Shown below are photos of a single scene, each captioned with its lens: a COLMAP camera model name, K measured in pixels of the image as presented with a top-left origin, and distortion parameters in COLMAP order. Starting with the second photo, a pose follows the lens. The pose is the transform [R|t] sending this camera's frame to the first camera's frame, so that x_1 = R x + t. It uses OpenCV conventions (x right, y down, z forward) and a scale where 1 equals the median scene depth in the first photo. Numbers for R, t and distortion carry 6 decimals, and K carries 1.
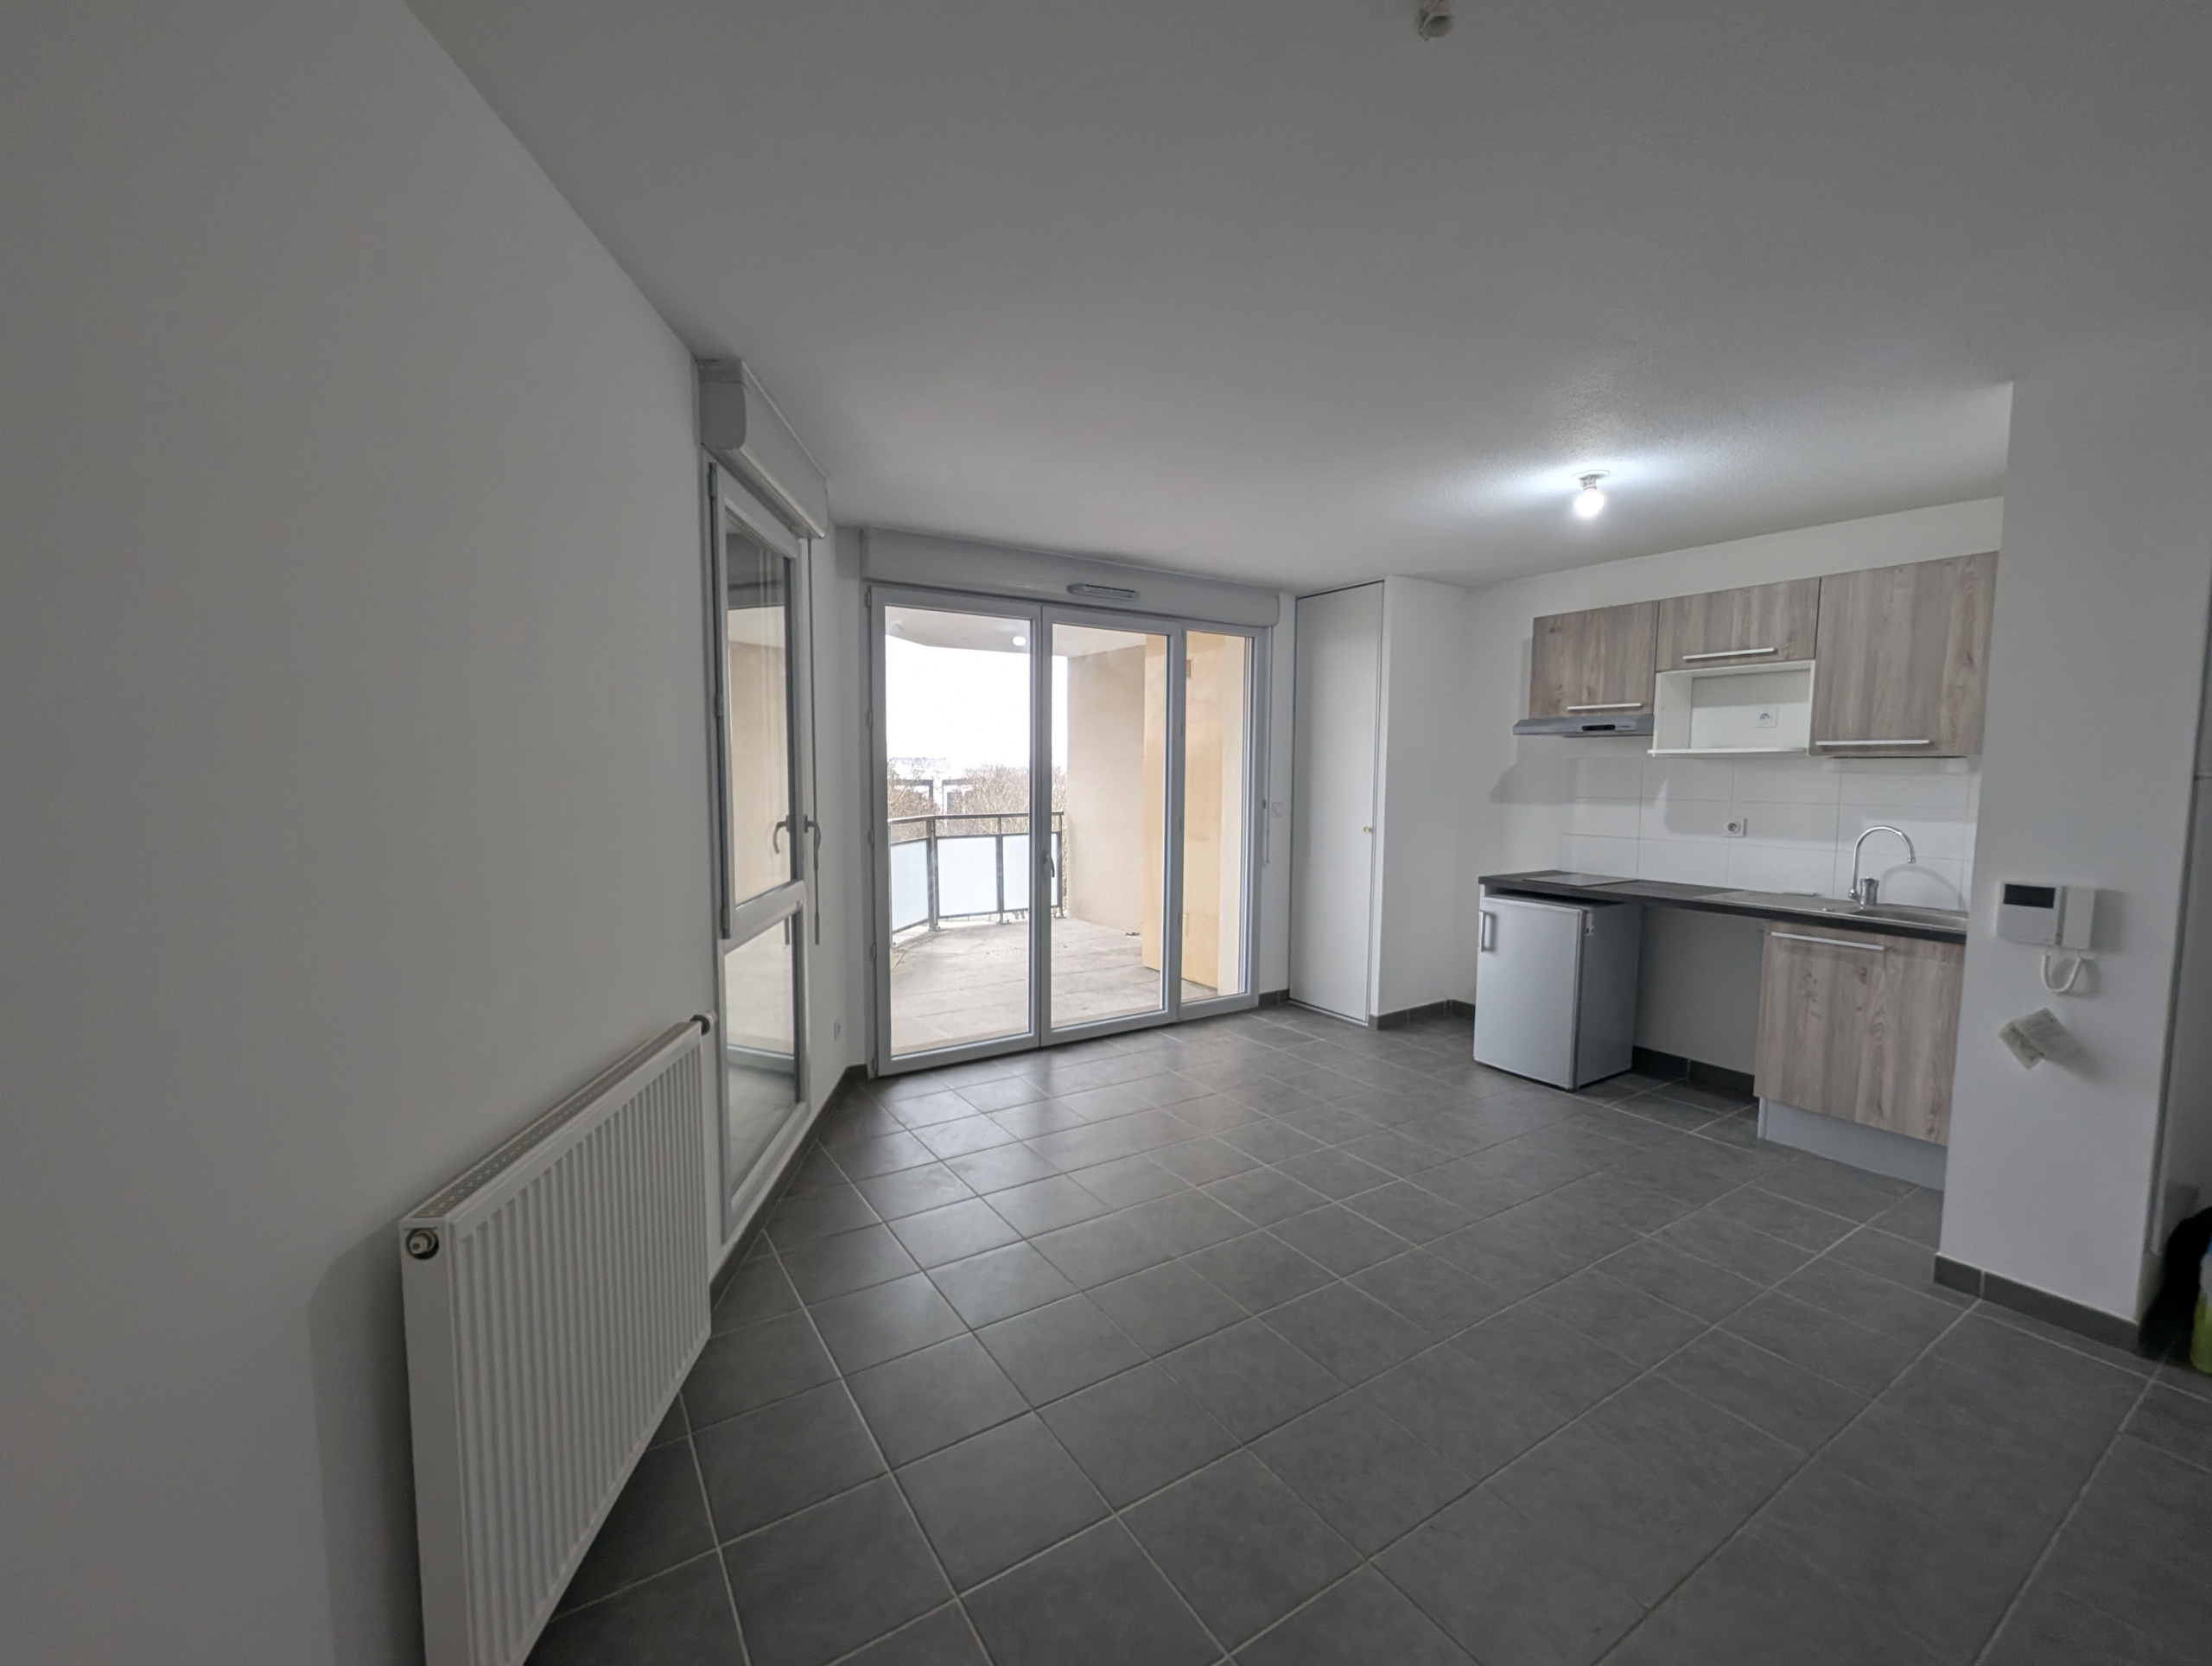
lens RADIAL K [[909.2, 0, 1097.9], [0, 909.2, 844.1], [0, 0, 1]] dist [0.005754, -0.003876]
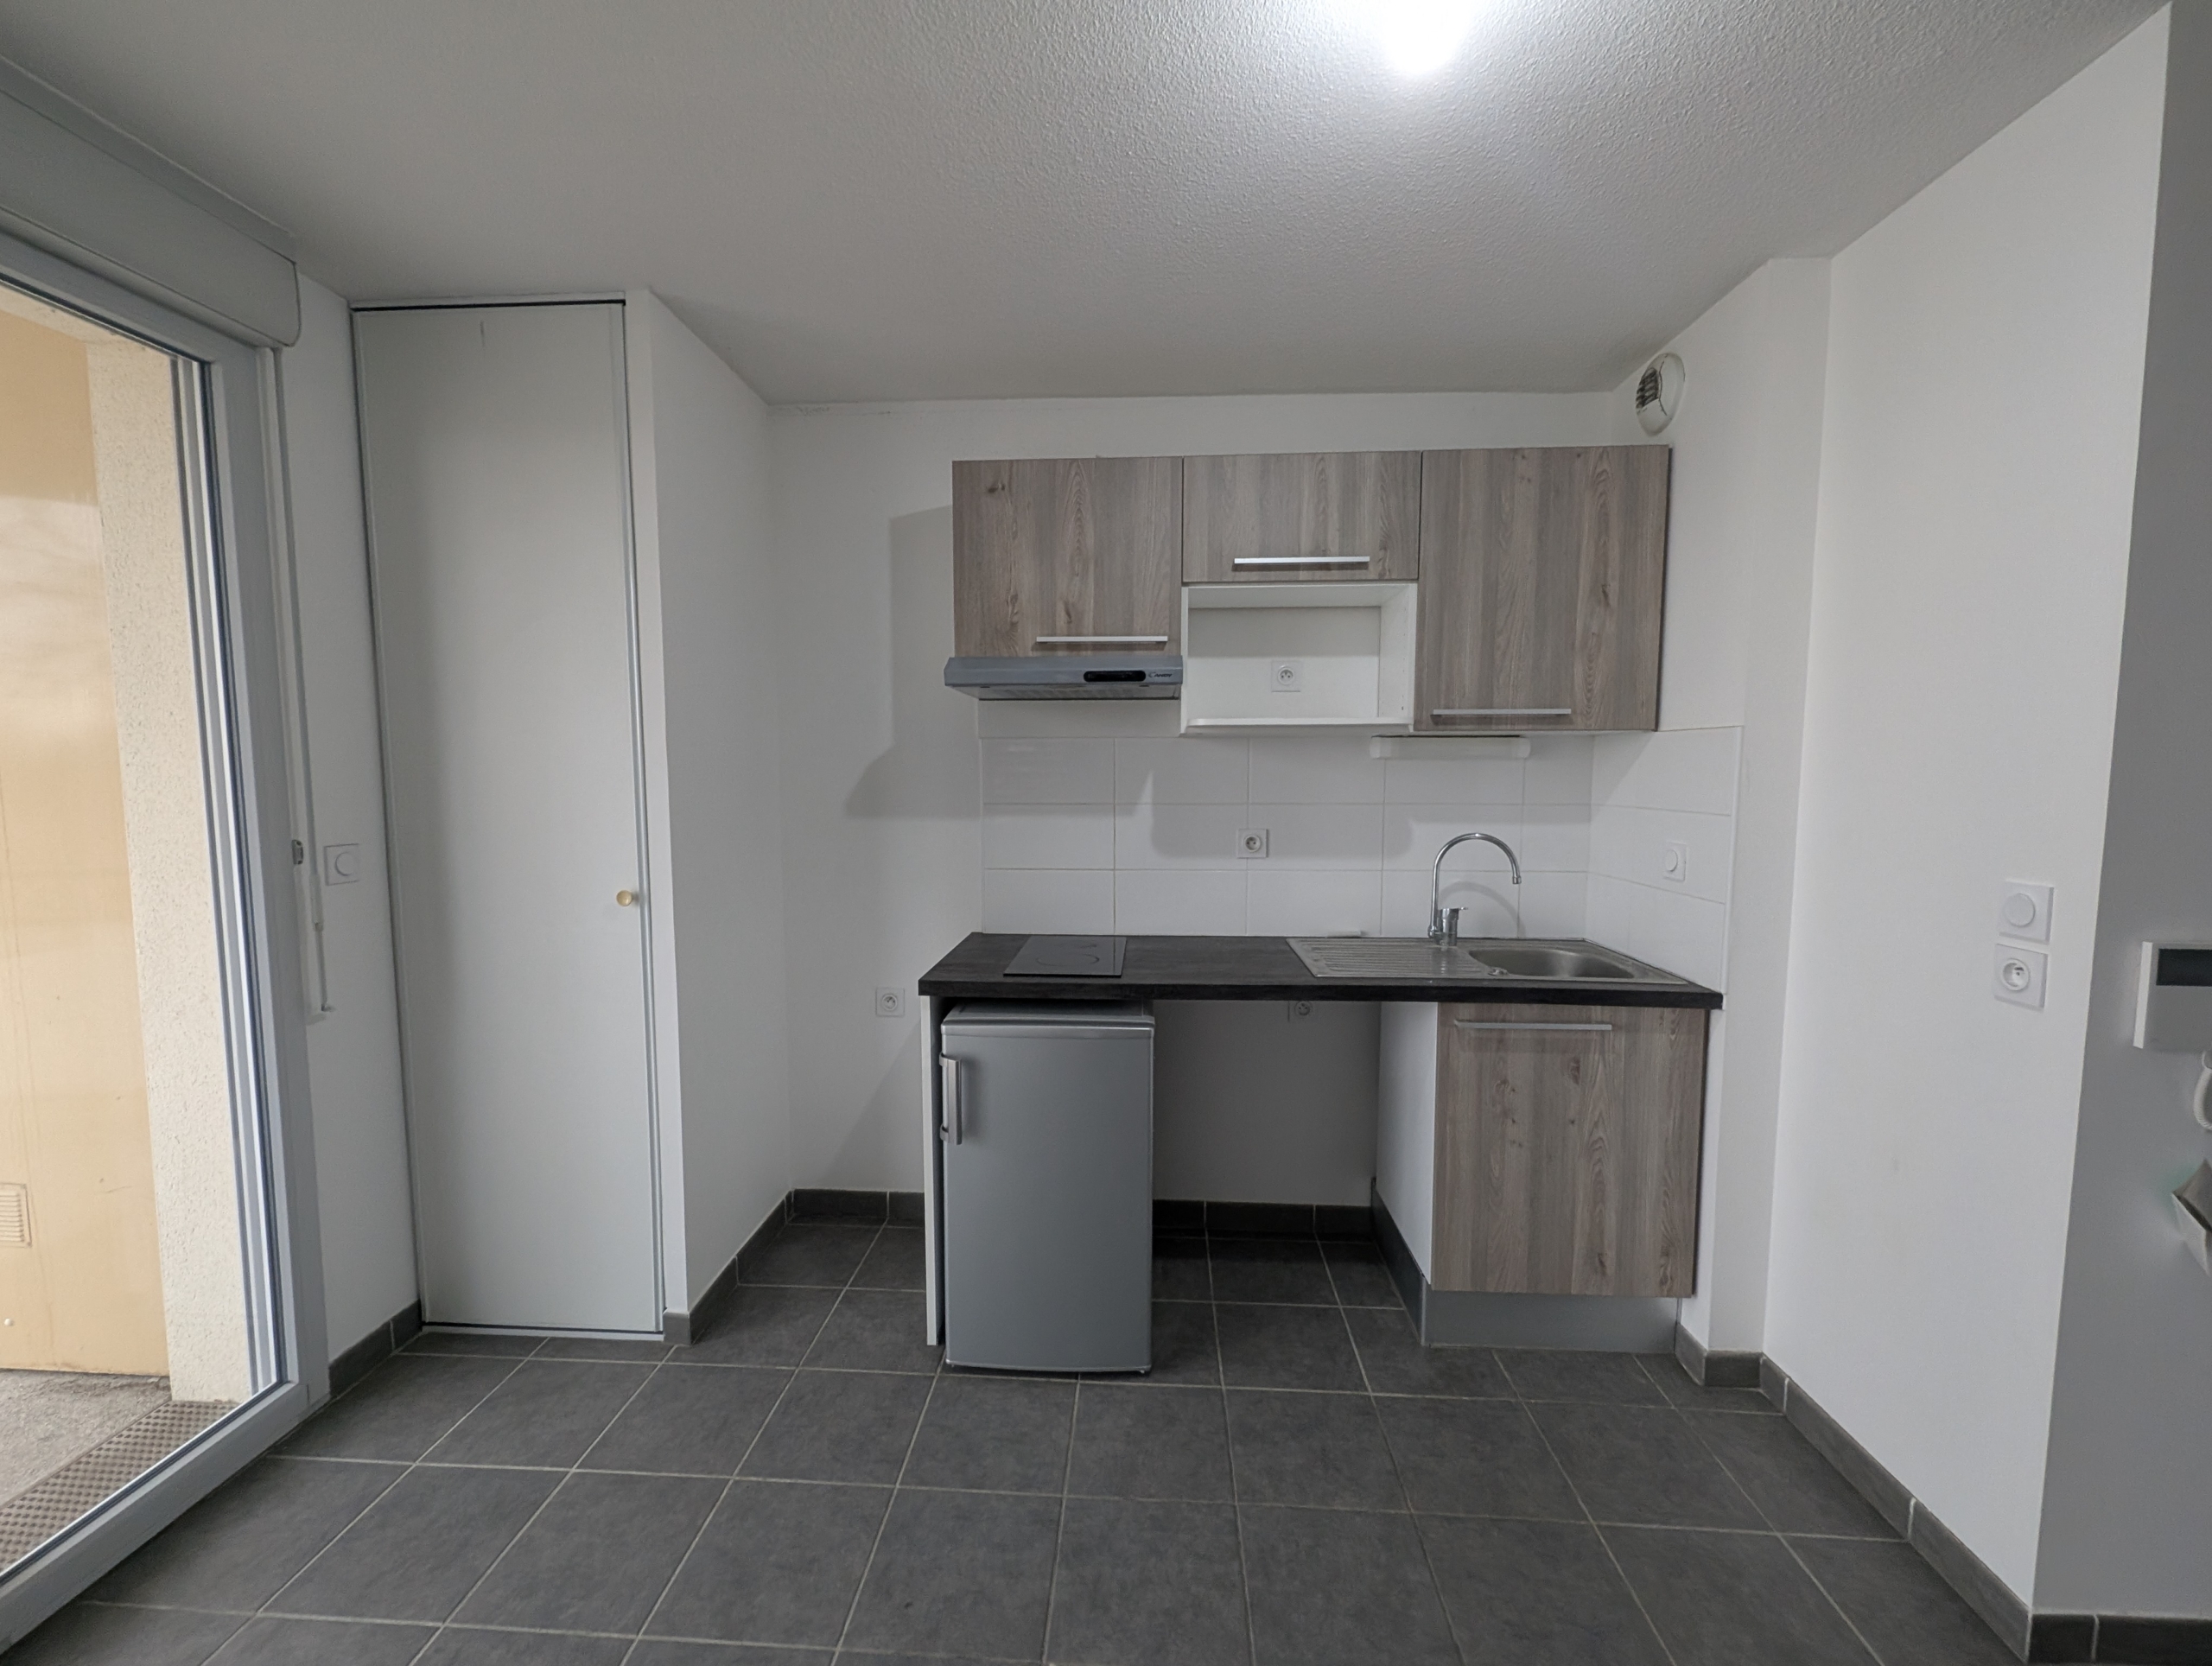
lens RADIAL K [[909.2, 0, 1097.9], [0, 909.2, 844.1], [0, 0, 1]] dist [0.005754, -0.003876]
pose [[0.591861, -0.071296, 0.802881, 0.109052], [0.070572, 0.996839, 0.036496, -0.050297], [-0.802945, 0.035060, 0.595022, 0.710546]]
